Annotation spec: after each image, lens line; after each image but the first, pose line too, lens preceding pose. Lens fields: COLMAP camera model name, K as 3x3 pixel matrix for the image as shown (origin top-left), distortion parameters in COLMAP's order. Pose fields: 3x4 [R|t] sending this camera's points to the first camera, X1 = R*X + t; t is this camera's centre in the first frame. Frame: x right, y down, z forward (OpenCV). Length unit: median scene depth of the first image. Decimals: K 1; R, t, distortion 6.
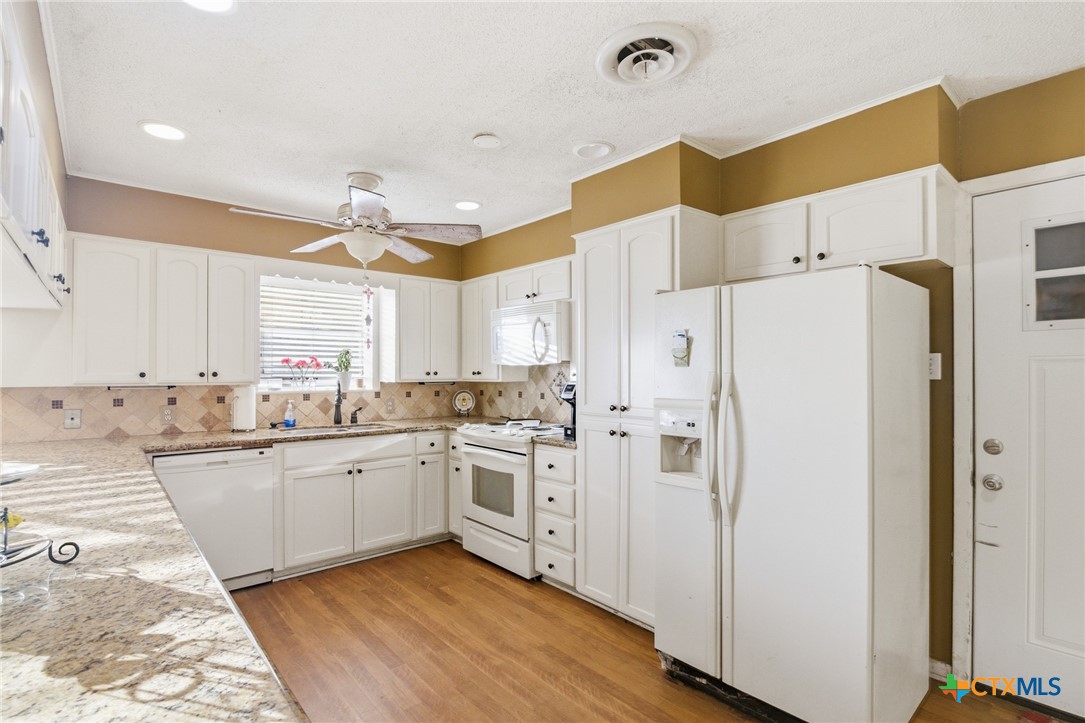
lens RADIAL K [[509.3, 0, 545.0], [0, 509.3, 371.9], [0, 0, 1]] dist [-0.030083, 0.003758]
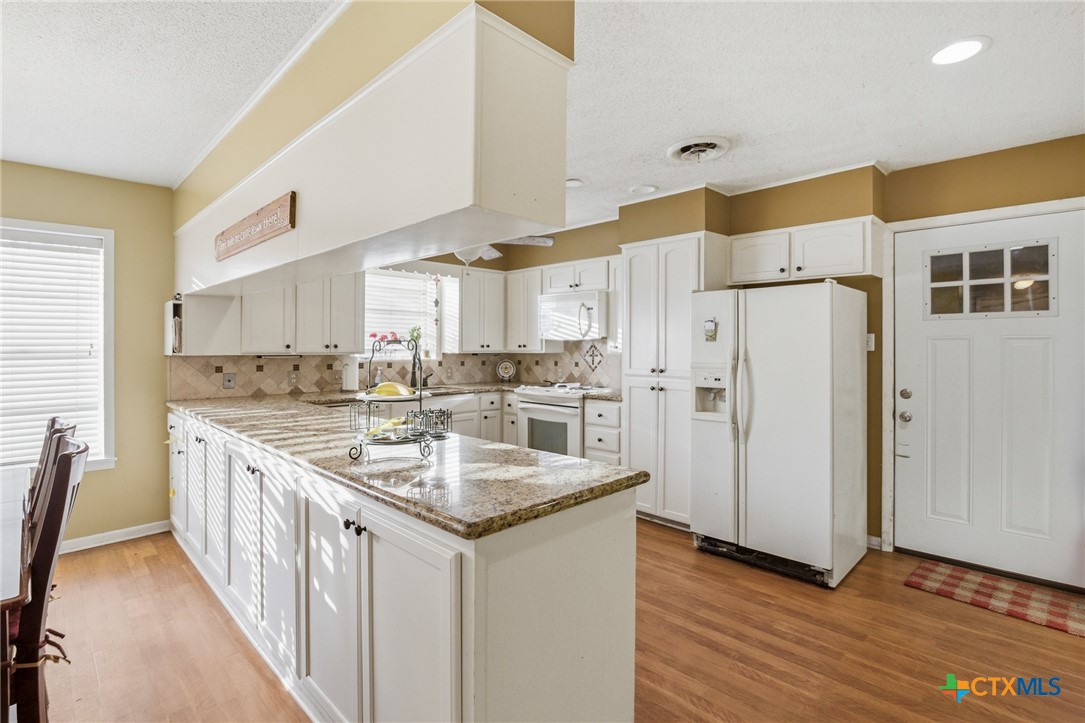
lens RADIAL K [[509.3, 0, 544.4], [0, 509.3, 346.5], [0, 0, 1]] dist [-0.030083, 0.003758]
pose [[0.997565, 0.003151, 0.069671, -0.227499], [-0.003206, 0.999995, 0.000676, 0.003108], [-0.069668, -0.000898, 0.997570, -0.327790]]
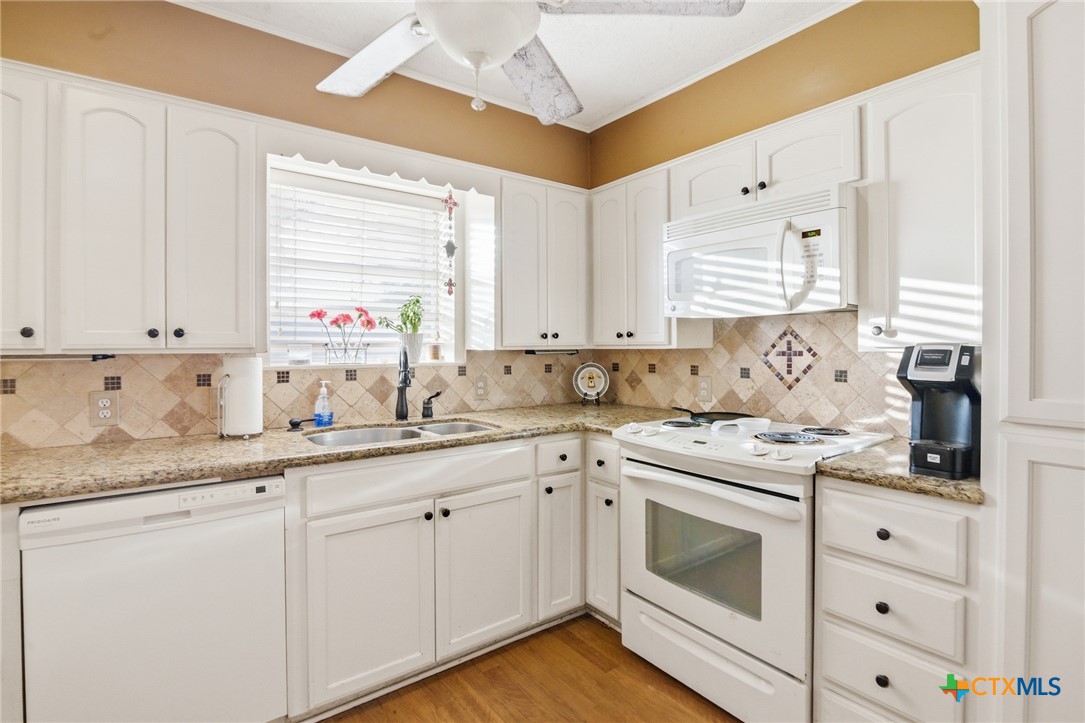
lens RADIAL K [[509.3, 0, 540.9], [0, 509.3, 346.7], [0, 0, 1]] dist [-0.030083, 0.003758]
pose [[0.995831, -0.003101, -0.091165, -0.243735], [0.003315, 0.999992, 0.002193, 0.020304], [0.091157, -0.002486, 0.995833, 0.534712]]
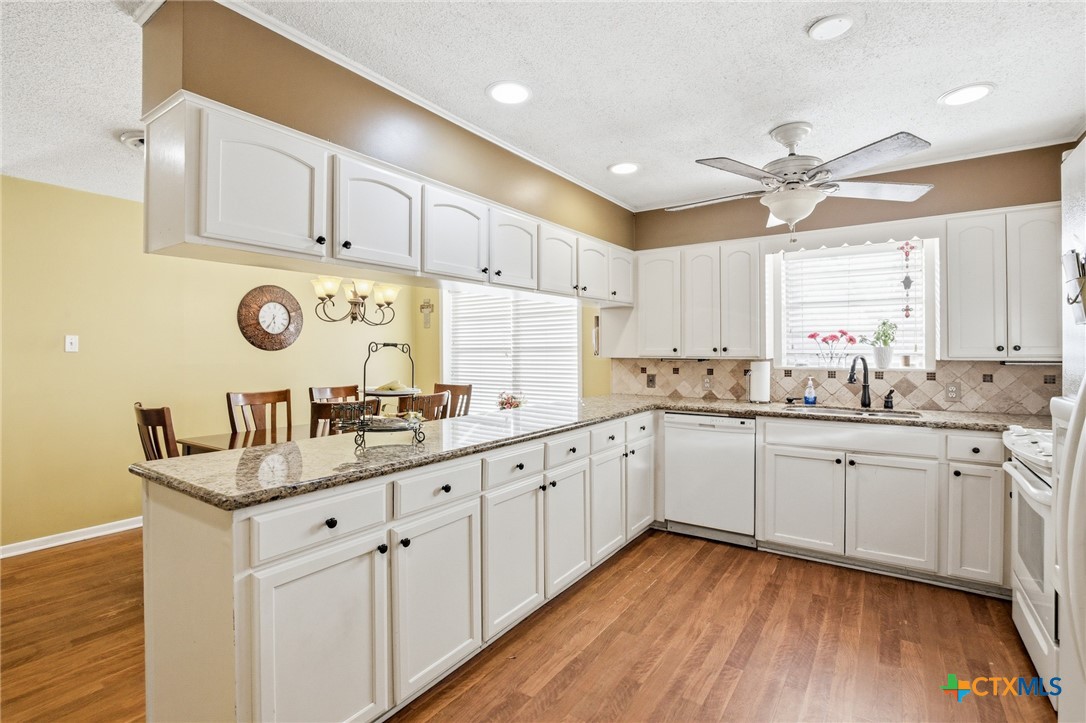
lens RADIAL K [[509.8, 0, 528.9], [0, 509.8, 353.5], [0, 0, 1]] dist [-0.030083, 0.003758]
pose [[0.223683, 0.004983, -0.974649, 0.379030], [0.002115, 0.999982, 0.005598, 0.007014], [0.974660, -0.003313, 0.223668, 0.320705]]
